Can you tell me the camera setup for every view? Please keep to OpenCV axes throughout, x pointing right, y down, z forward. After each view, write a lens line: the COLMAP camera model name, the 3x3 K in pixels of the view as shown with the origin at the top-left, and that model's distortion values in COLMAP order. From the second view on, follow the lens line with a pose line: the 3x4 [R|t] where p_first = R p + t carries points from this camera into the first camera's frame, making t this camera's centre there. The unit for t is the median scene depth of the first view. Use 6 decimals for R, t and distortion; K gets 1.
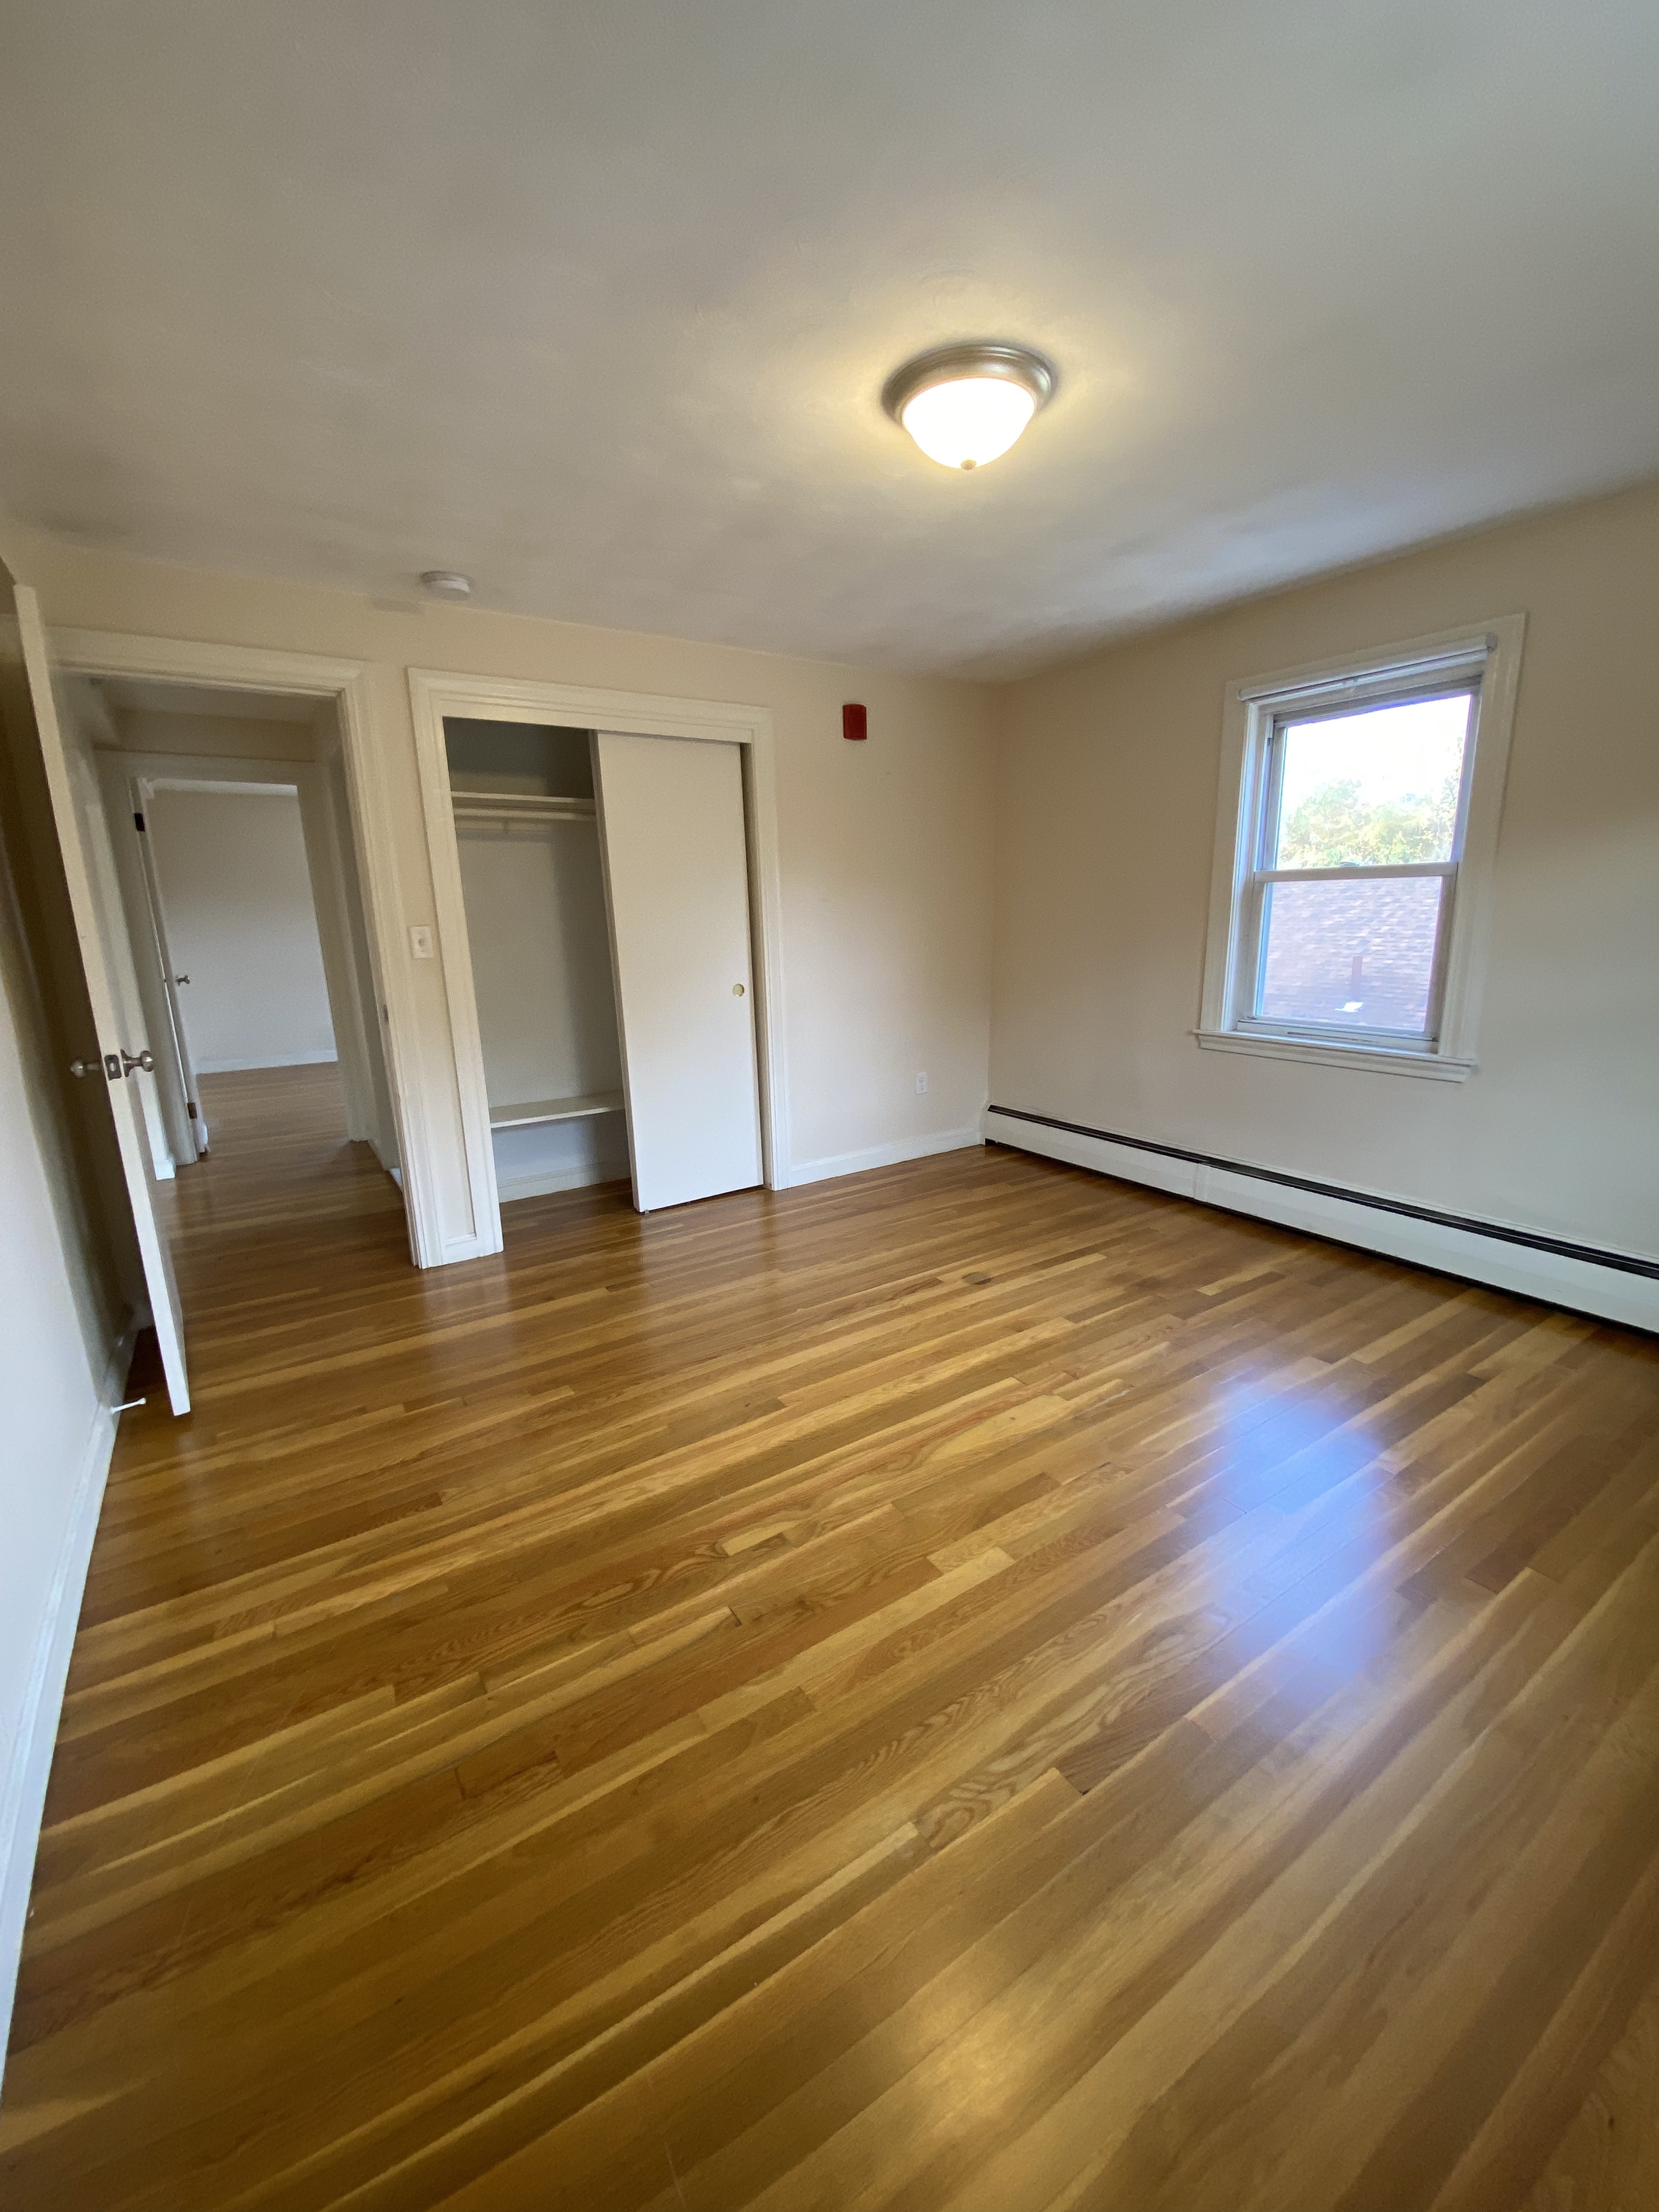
lens RADIAL K [[901.1, 0, 815.8], [0, 901.1, 1089.7], [0, 0, 1]] dist [0.018254, -0.000570]
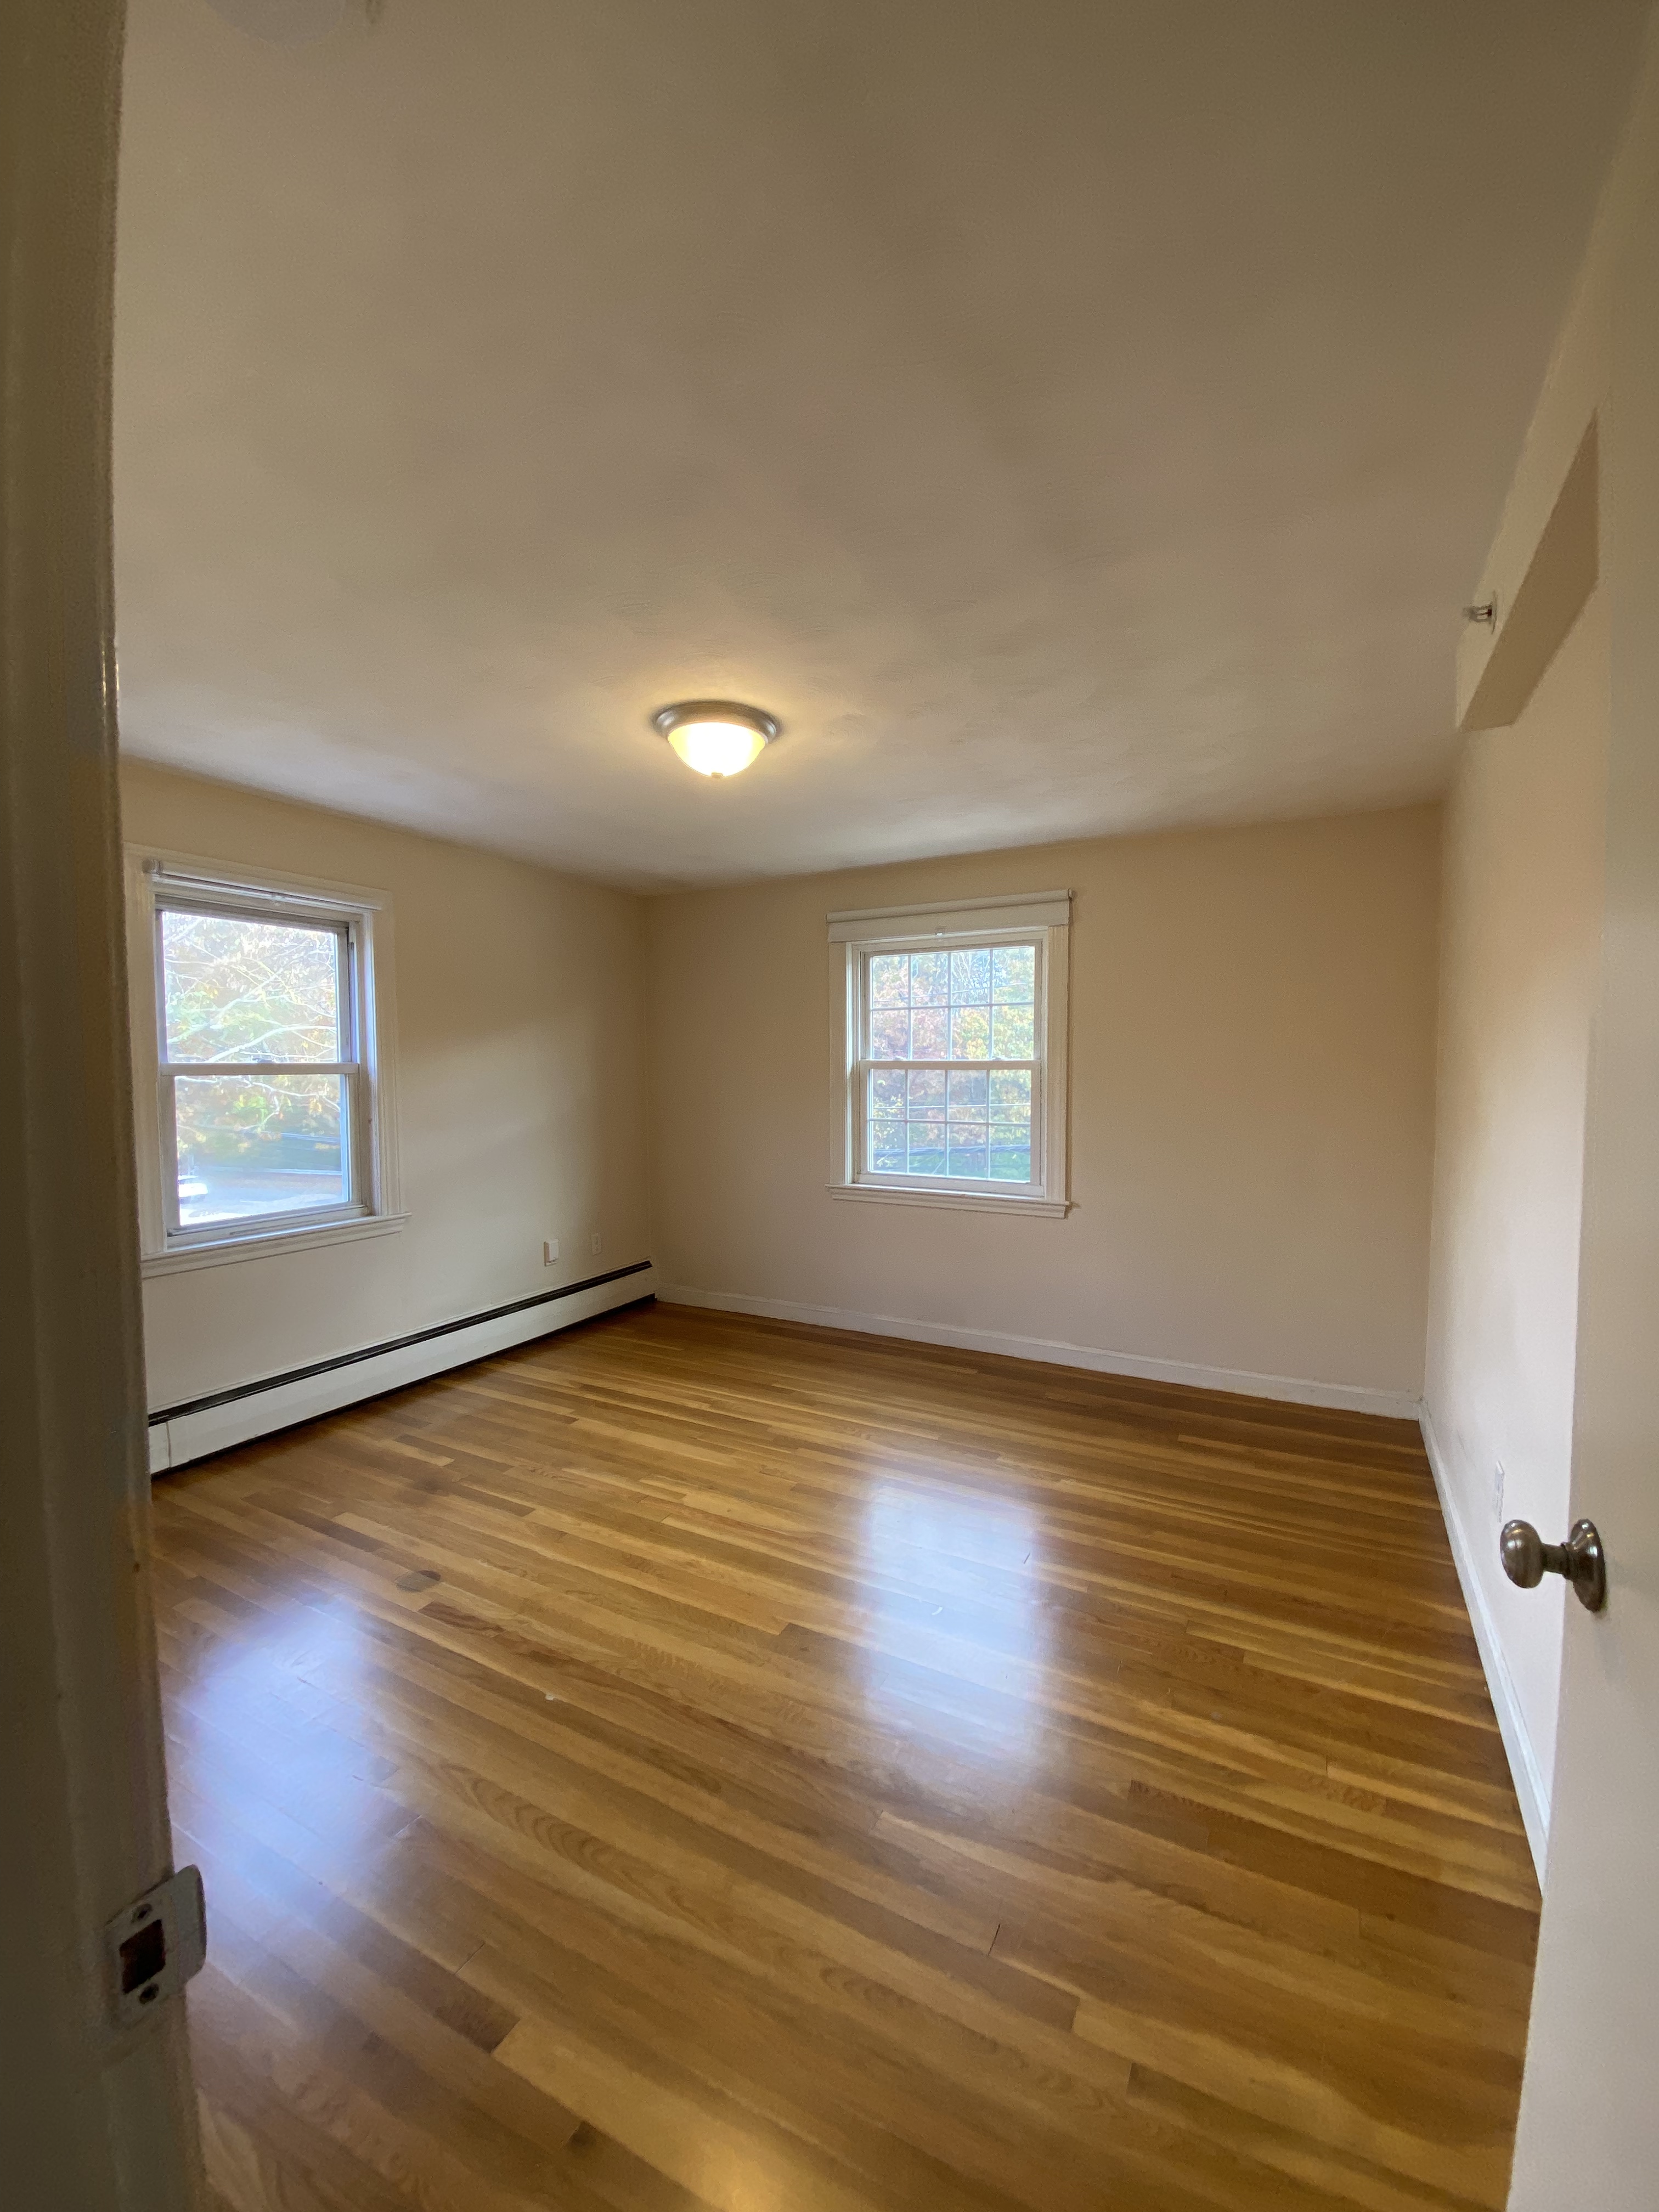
lens RADIAL K [[901.1, 0, 840.3], [0, 901.1, 1114.7], [0, 0, 1]] dist [0.018254, -0.000570]
pose [[-0.485339, -0.032271, 0.873730, -0.761519], [0.195124, 0.970117, 0.144219, -0.250906], [-0.852275, 0.240480, -0.464539, 1.117531]]
